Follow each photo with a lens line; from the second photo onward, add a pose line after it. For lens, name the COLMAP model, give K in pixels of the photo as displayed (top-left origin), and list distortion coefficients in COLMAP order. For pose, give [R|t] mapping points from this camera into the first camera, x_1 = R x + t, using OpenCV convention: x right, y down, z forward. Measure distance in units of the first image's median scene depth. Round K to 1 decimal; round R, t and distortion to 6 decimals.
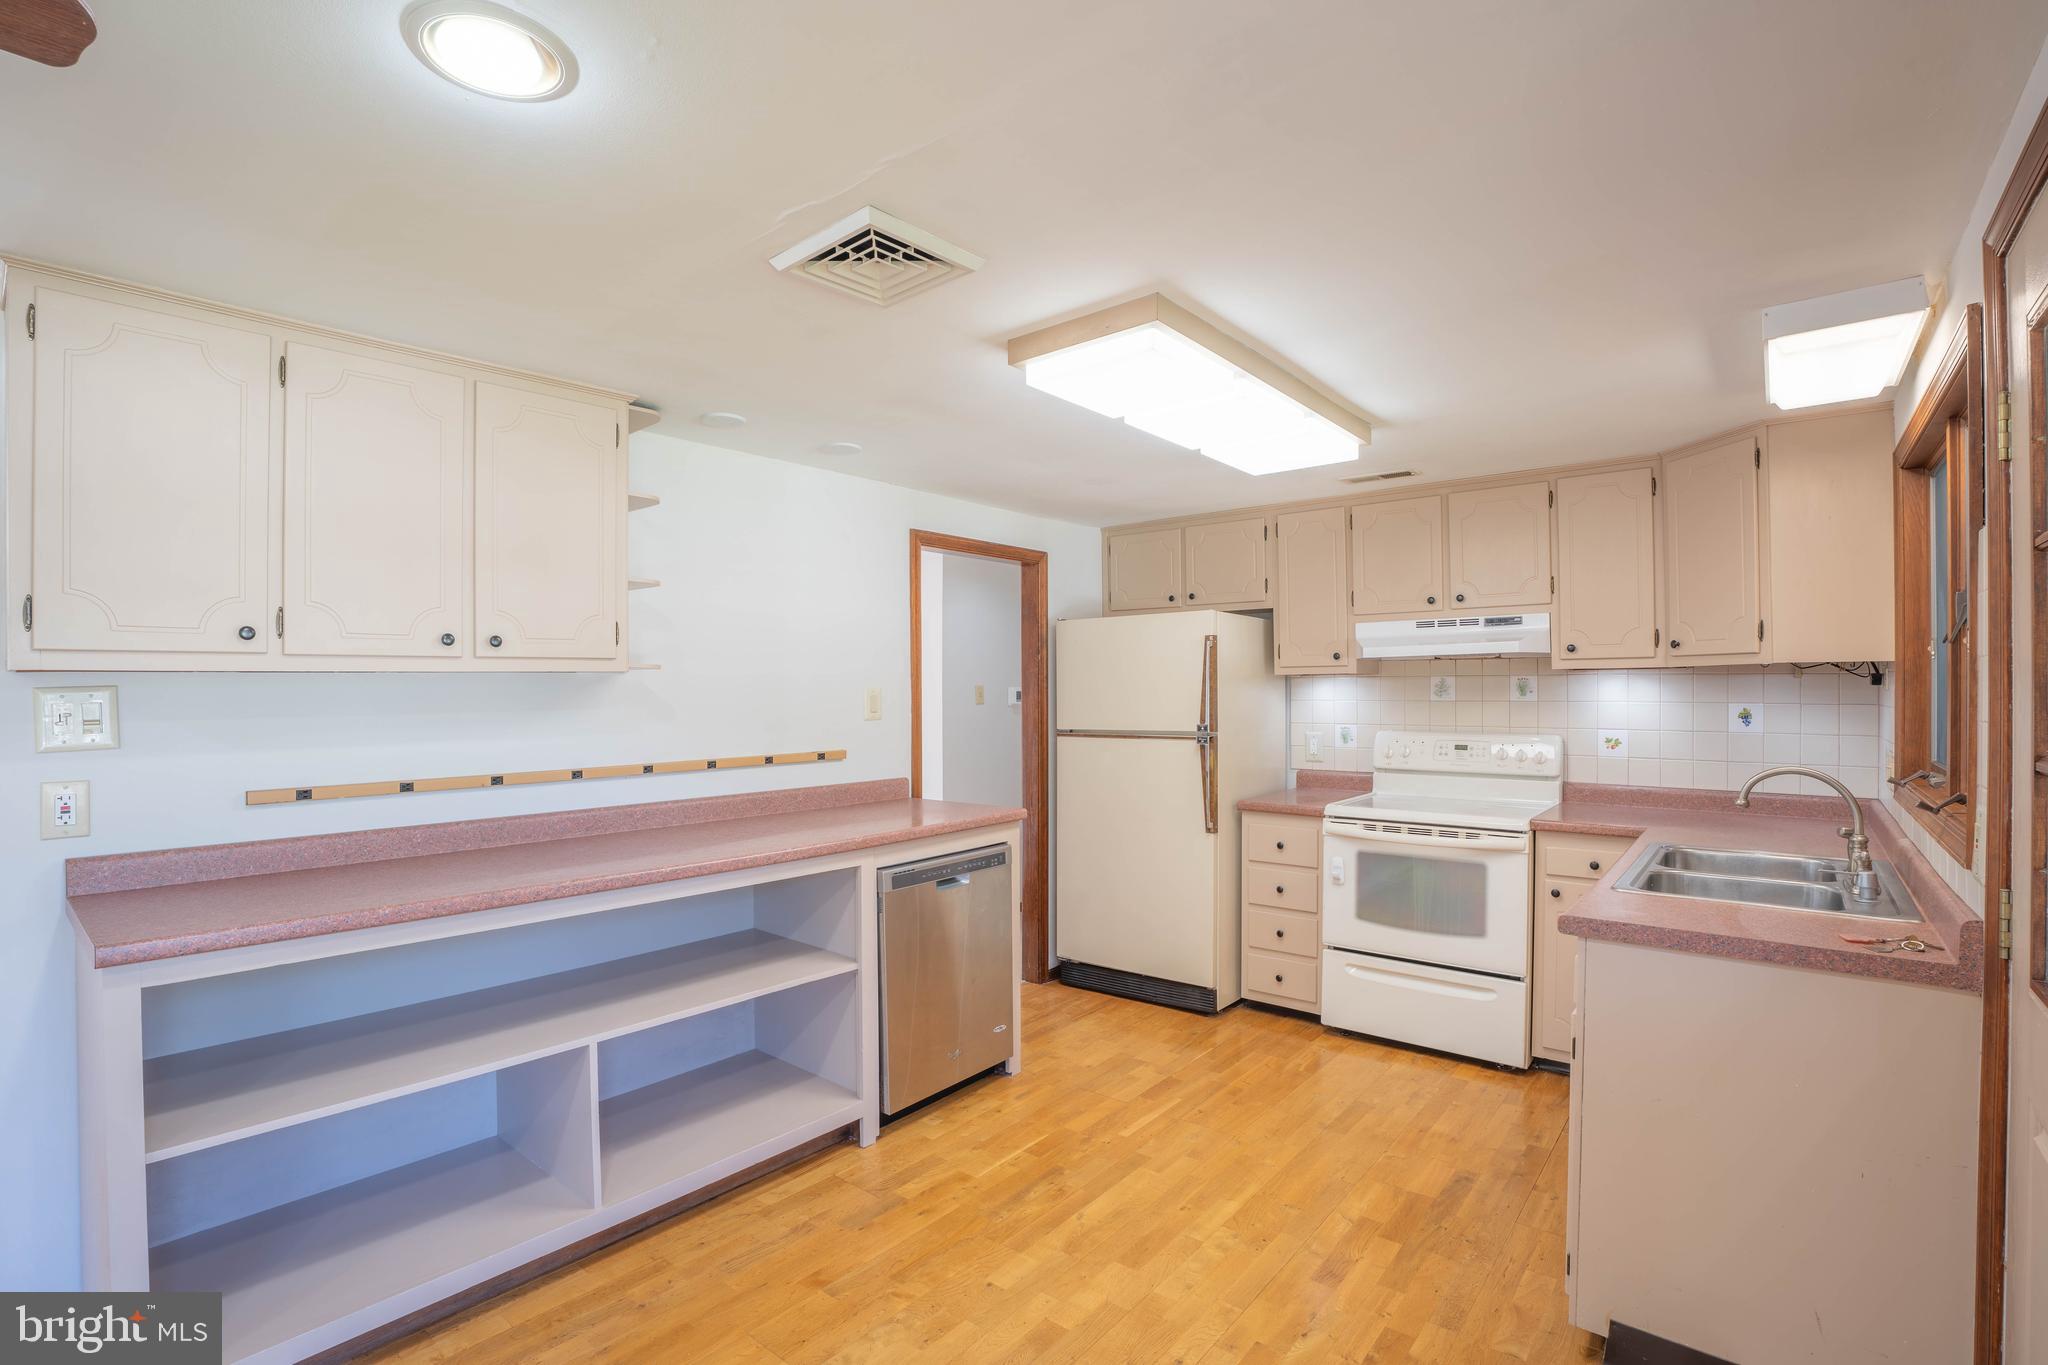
lens RADIAL K [[943.1, 0, 1019.3], [0, 943.1, 683.9], [0, 0, 1]] dist [-0.074595, 0.022839]
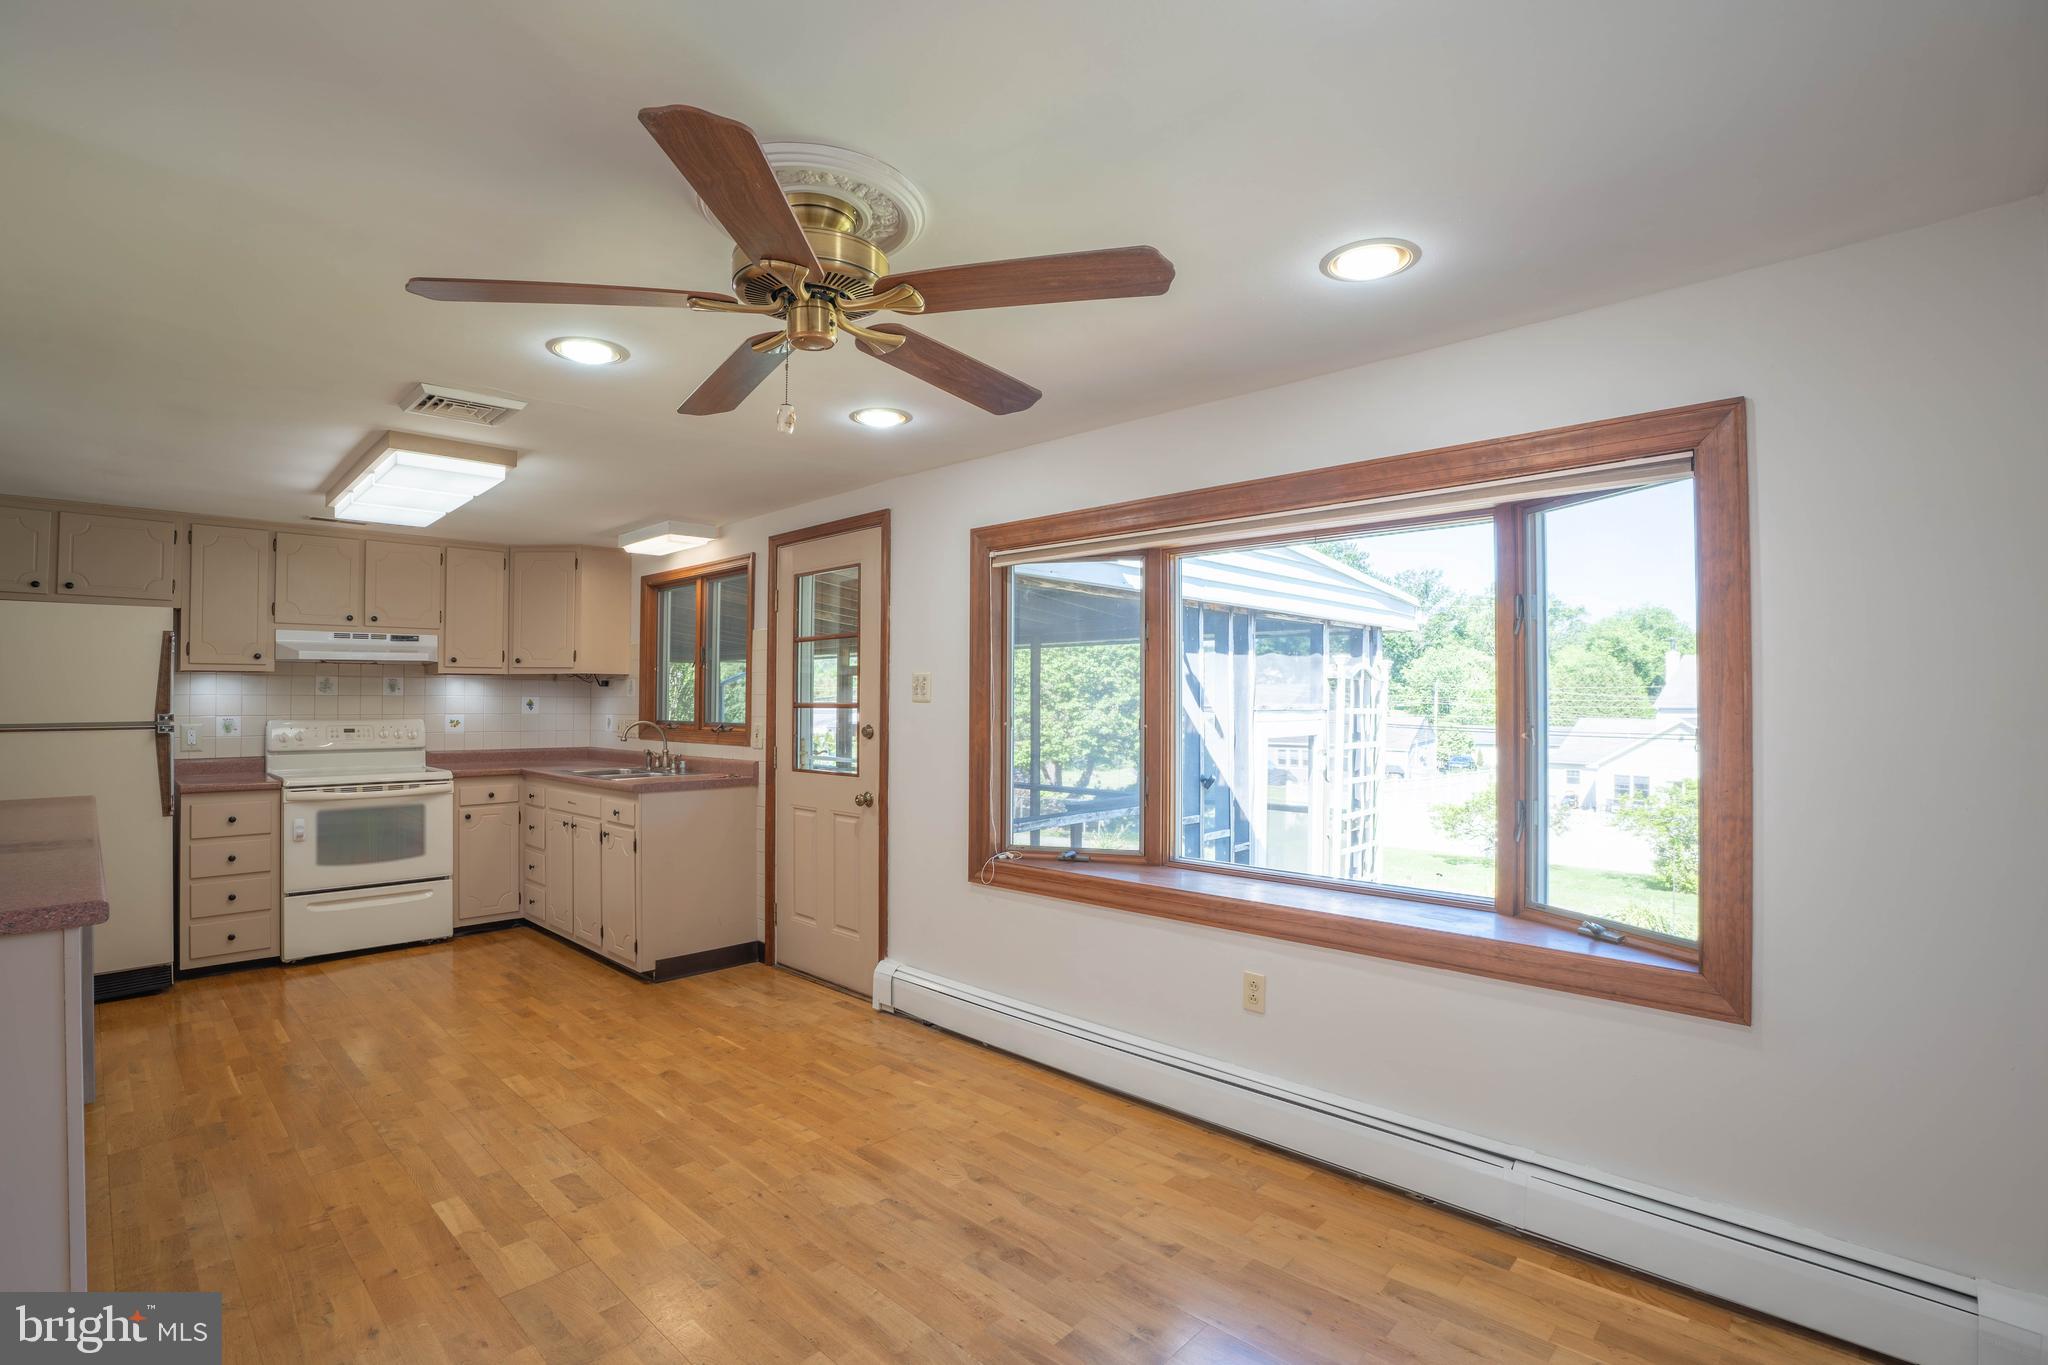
lens RADIAL K [[943.1, 0, 1019.3], [0, 943.1, 683.9], [0, 0, 1]] dist [-0.074595, 0.022839]
pose [[0.065665, 0.022580, 0.997586, -0.811914], [-0.003827, 0.999742, -0.022376, 0.029964], [-0.997834, -0.002349, 0.065735, -0.033563]]
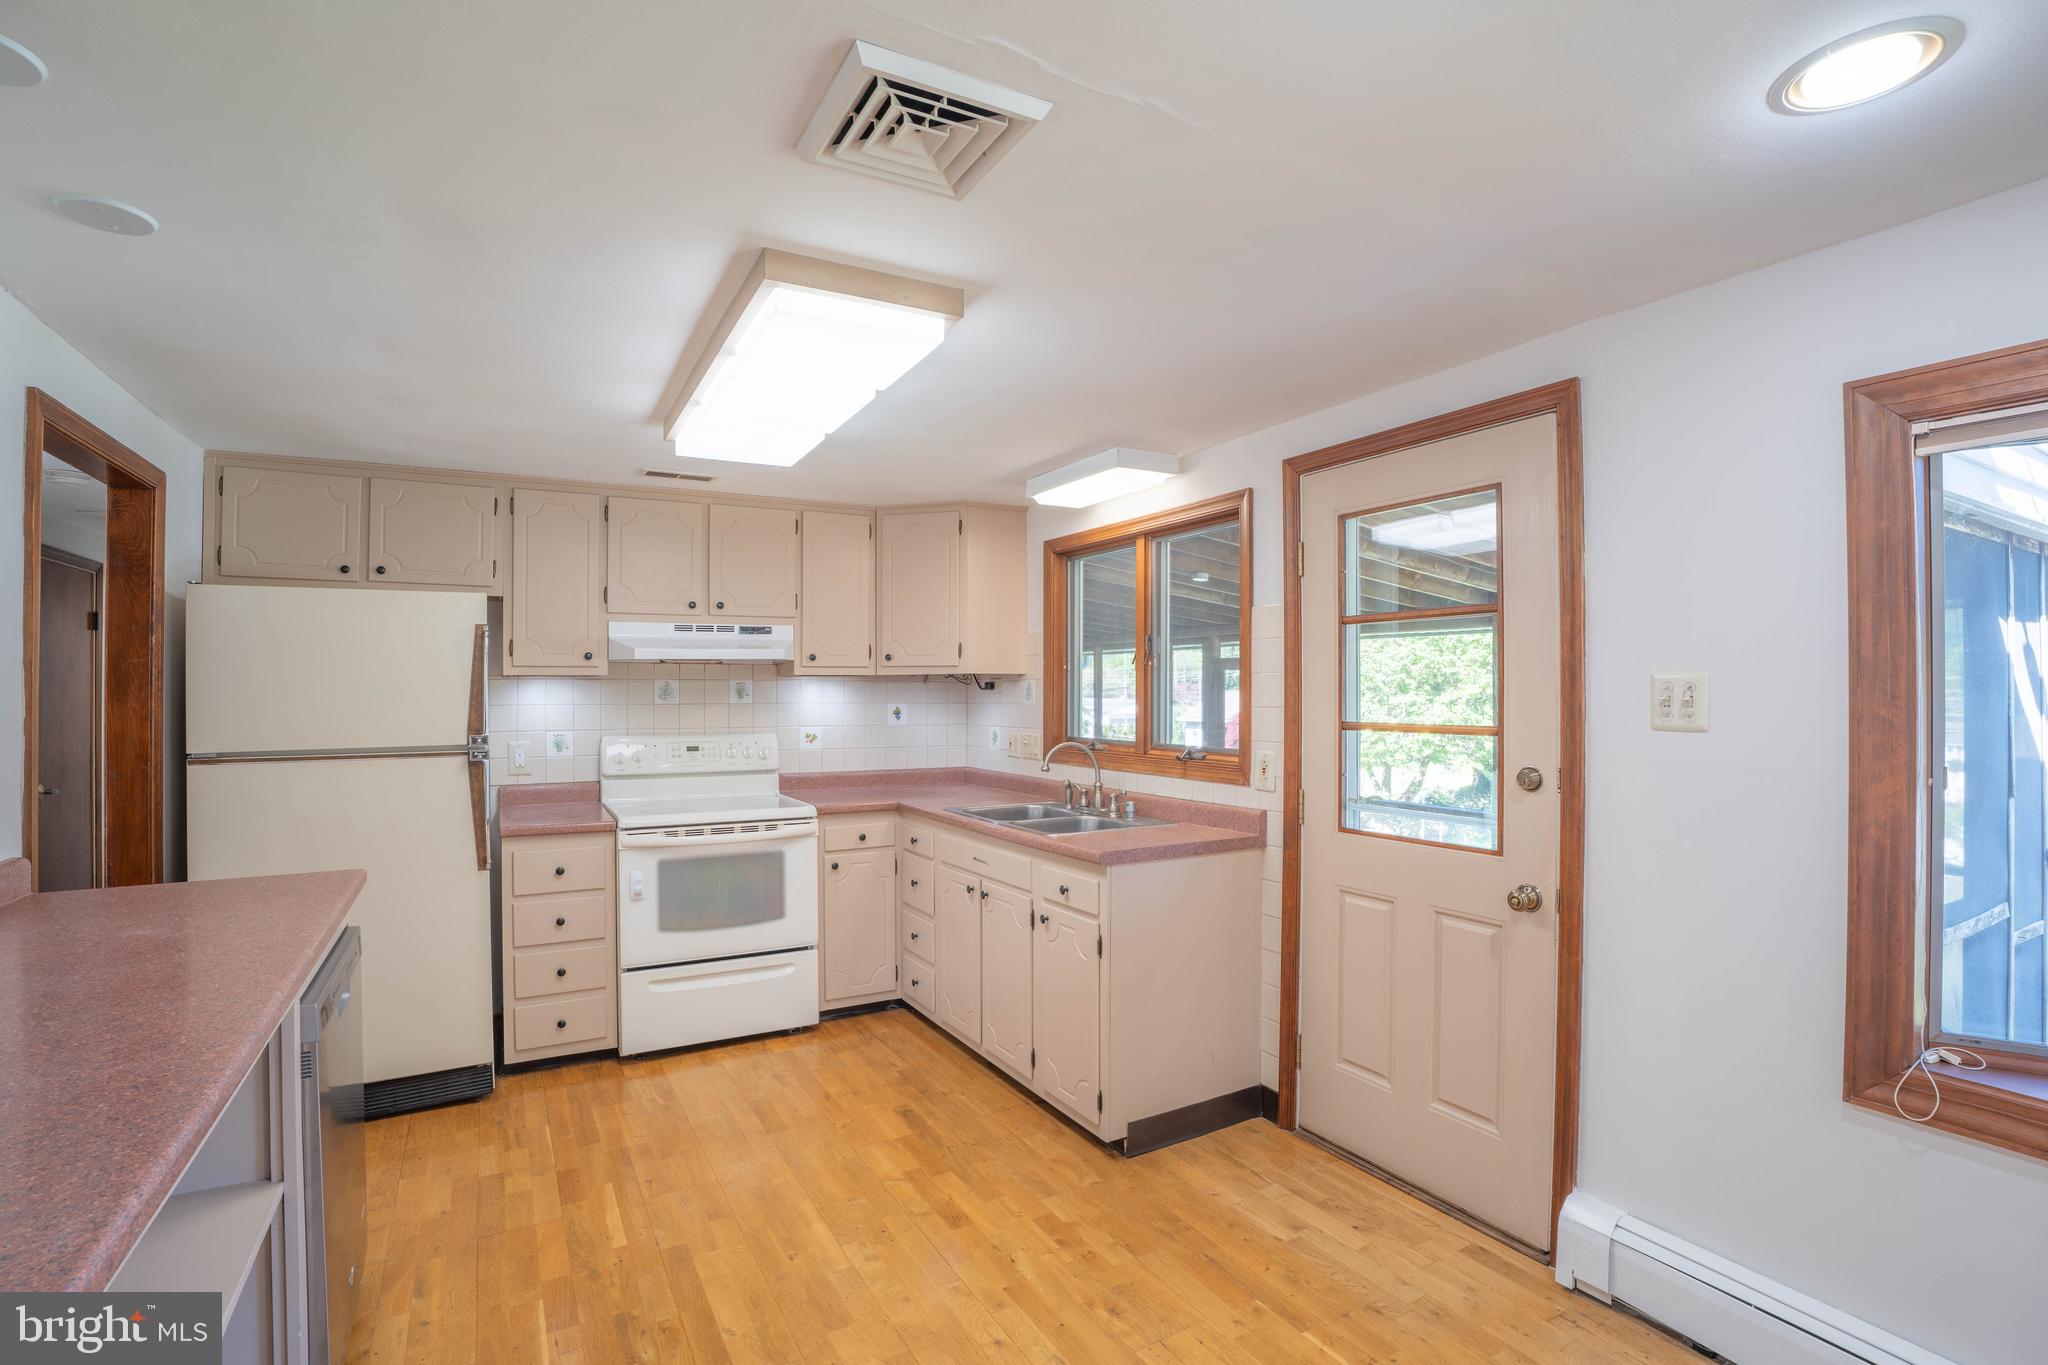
lens RADIAL K [[943.1, 0, 1019.3], [0, 943.1, 683.9], [0, 0, 1]] dist [-0.074595, 0.022839]
pose [[0.345548, 0.011433, 0.938331, -0.408639], [-0.003326, 0.999934, -0.010959, 0.006879], [-0.938395, 0.000665, 0.345563, 0.321956]]
